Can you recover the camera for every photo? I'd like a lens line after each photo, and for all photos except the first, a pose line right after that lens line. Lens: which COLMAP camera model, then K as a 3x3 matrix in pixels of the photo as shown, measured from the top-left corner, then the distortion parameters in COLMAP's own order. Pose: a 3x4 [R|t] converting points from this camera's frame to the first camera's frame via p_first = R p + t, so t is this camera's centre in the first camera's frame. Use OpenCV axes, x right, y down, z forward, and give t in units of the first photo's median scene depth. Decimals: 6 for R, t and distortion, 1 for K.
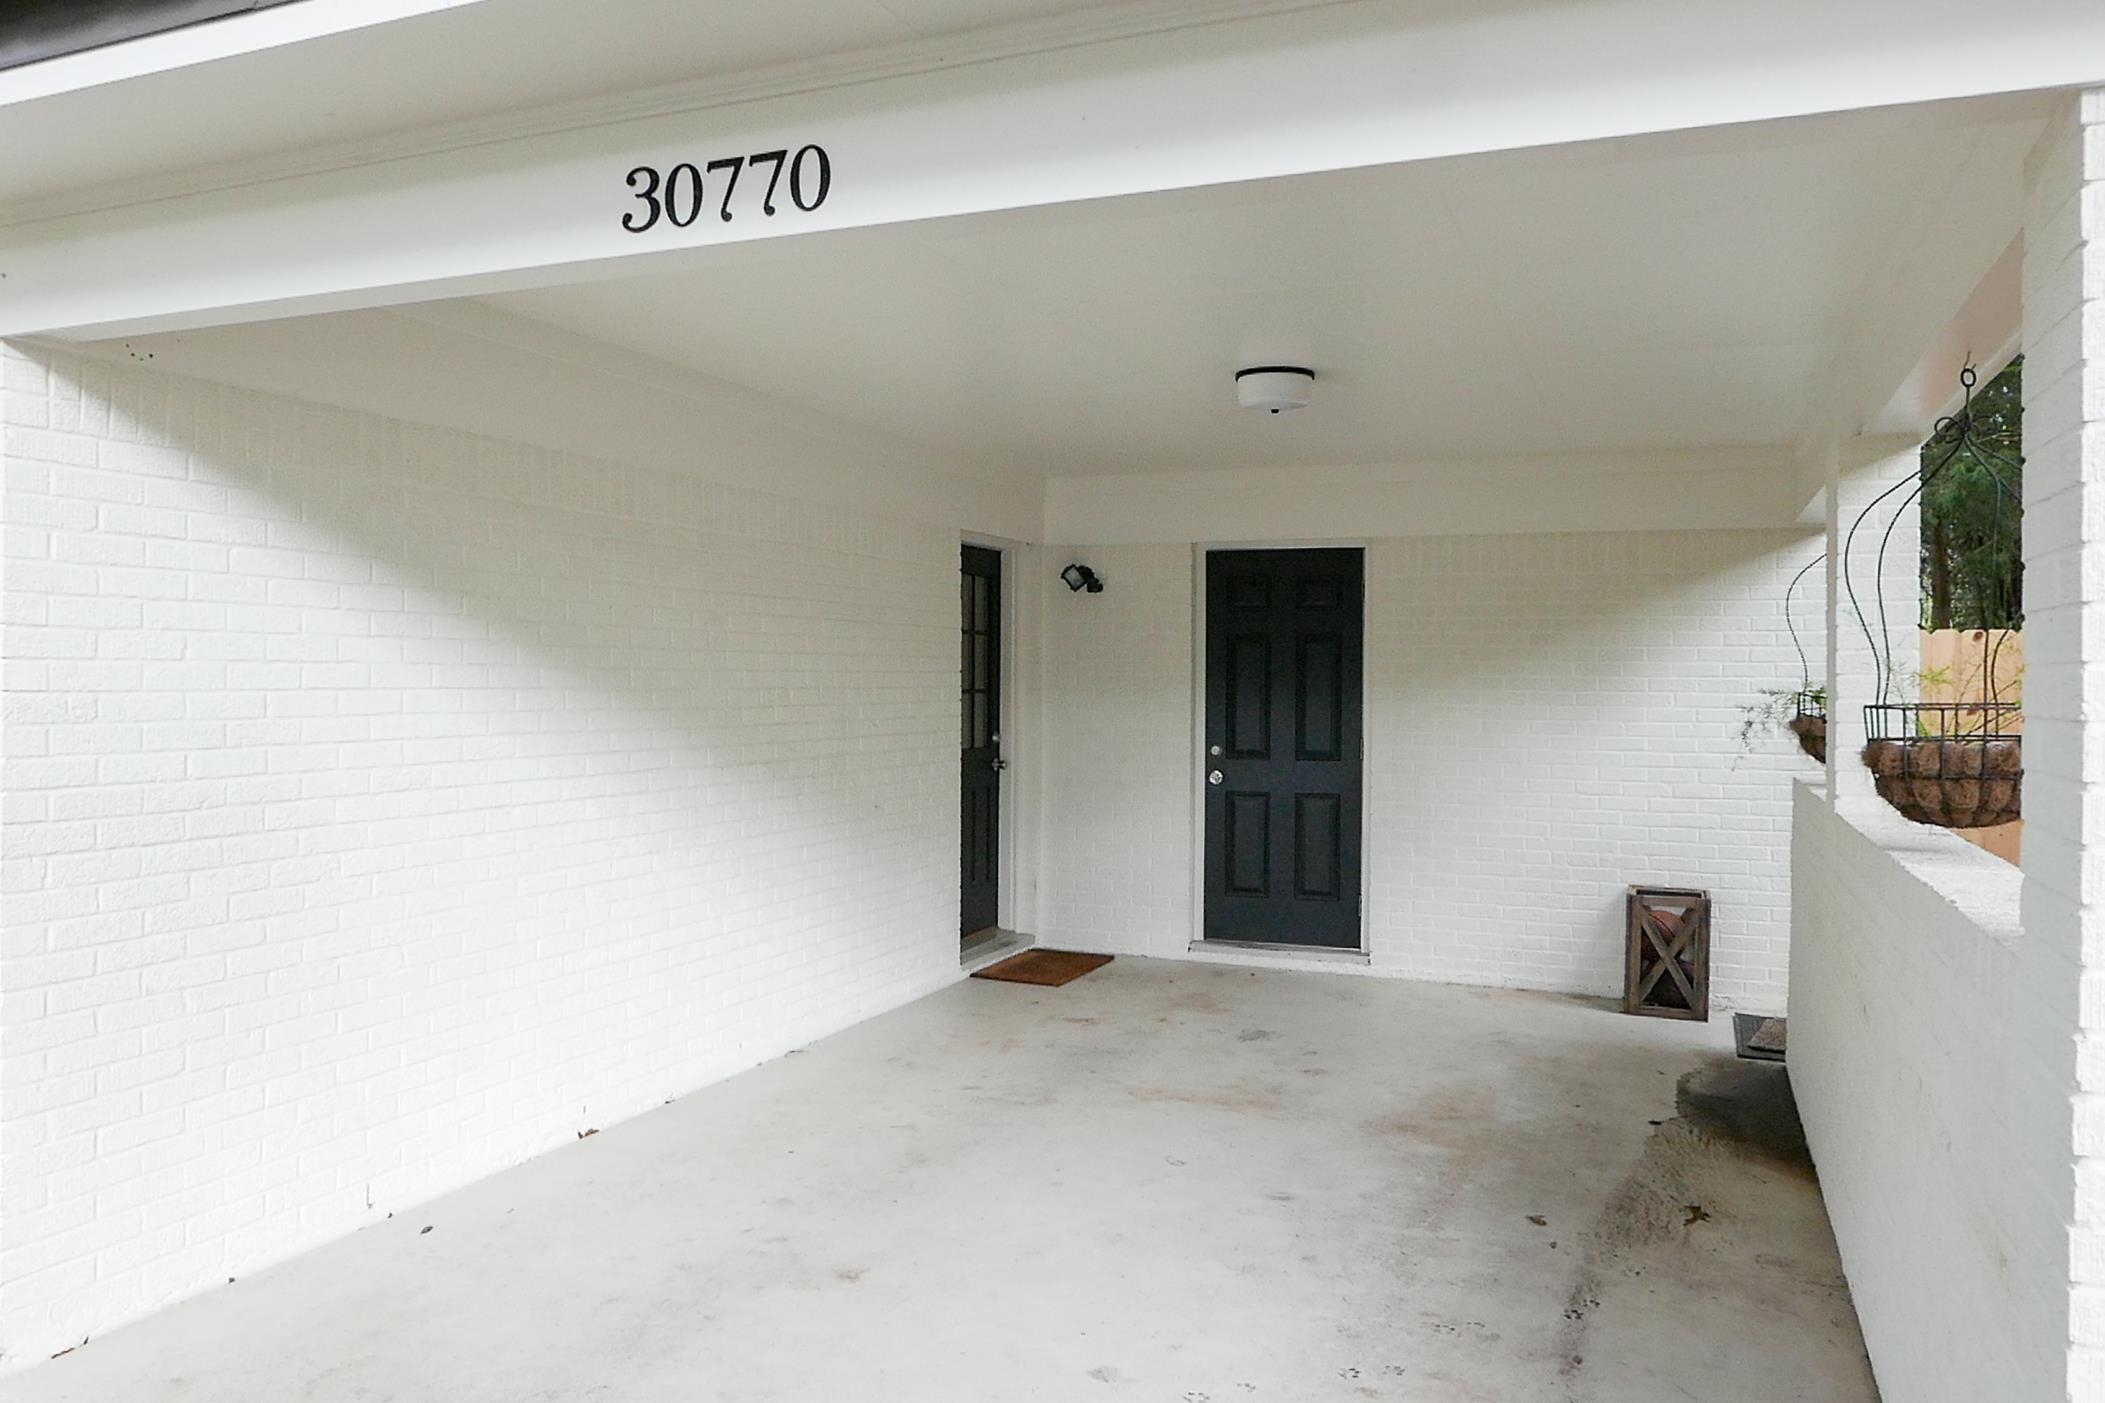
lens RADIAL K [[1495.1, 0, 1052.5], [0, 1495.1, 701.5], [0, 0, 1]] dist [-0.023743, 0.009076]
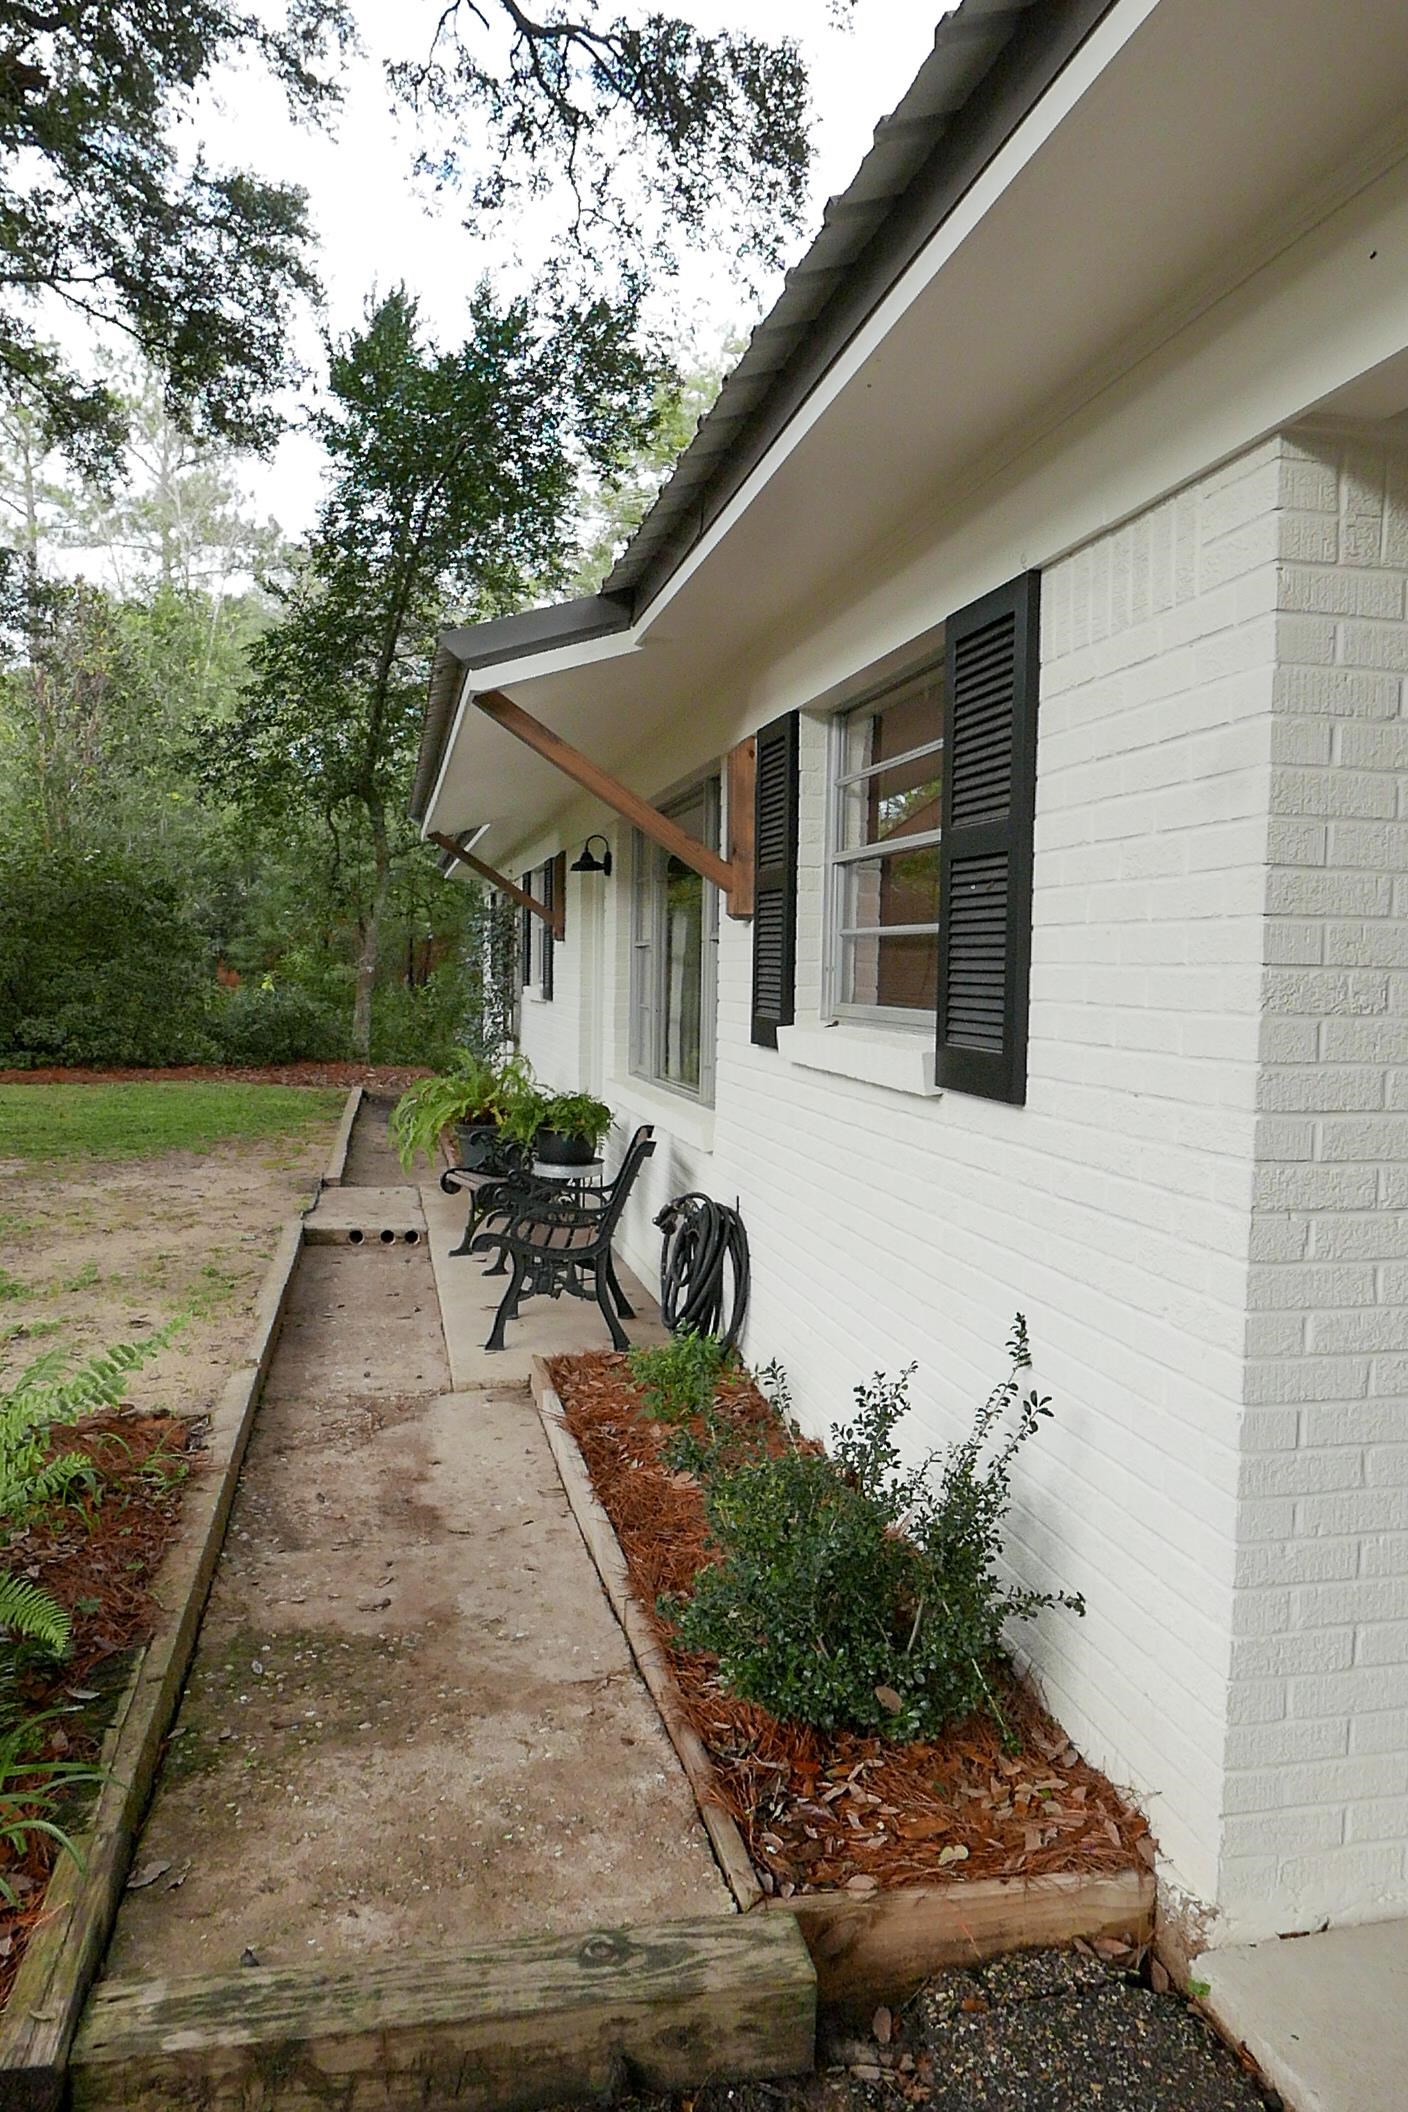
lens RADIAL K [[1500.0, 0, 754.3], [0, 1500.0, 1060.2], [0, 0, 1]] dist [-0.023743, 0.009076]
pose [[0.574797, 0.052788, -0.816592, -0.137305], [-0.023178, 0.998567, 0.048237, 0.004310], [0.817968, -0.008799, 0.575197, 0.202911]]
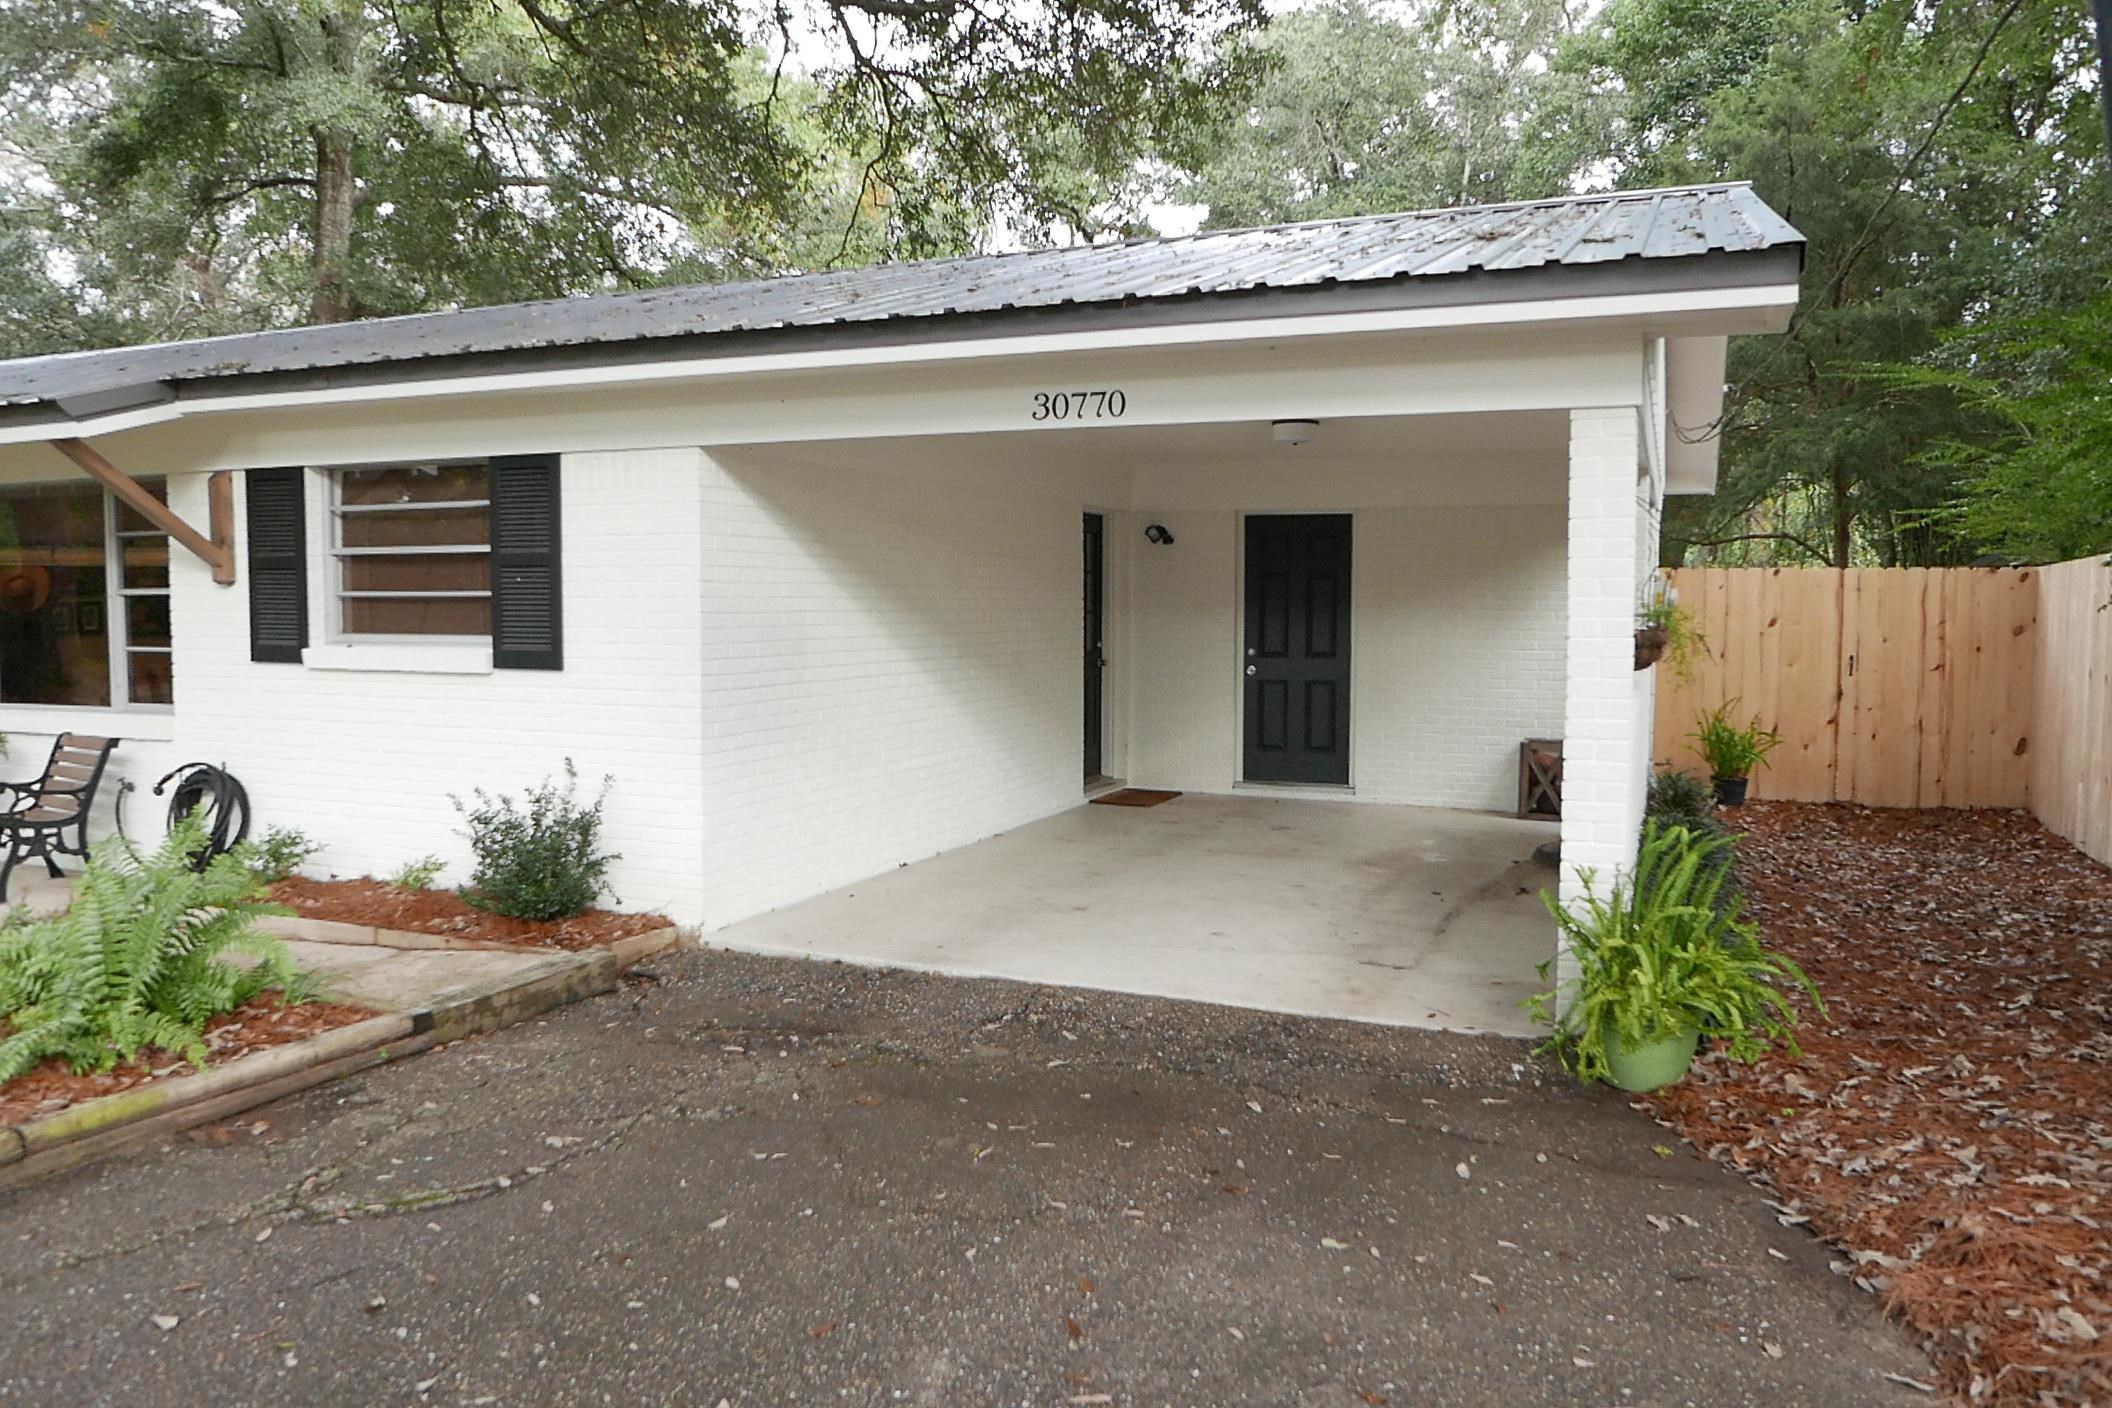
lens RADIAL K [[1449.9, 0, 1056.0], [0, 1449.9, 704.0], [0, 0, 1]] dist [-0.049593, -0.000712]
pose [[0.999971, -0.004598, -0.006125, -0.091022], [0.004923, 0.998521, 0.054143, 0.006951], [0.005867, -0.054172, 0.998514, -0.521297]]
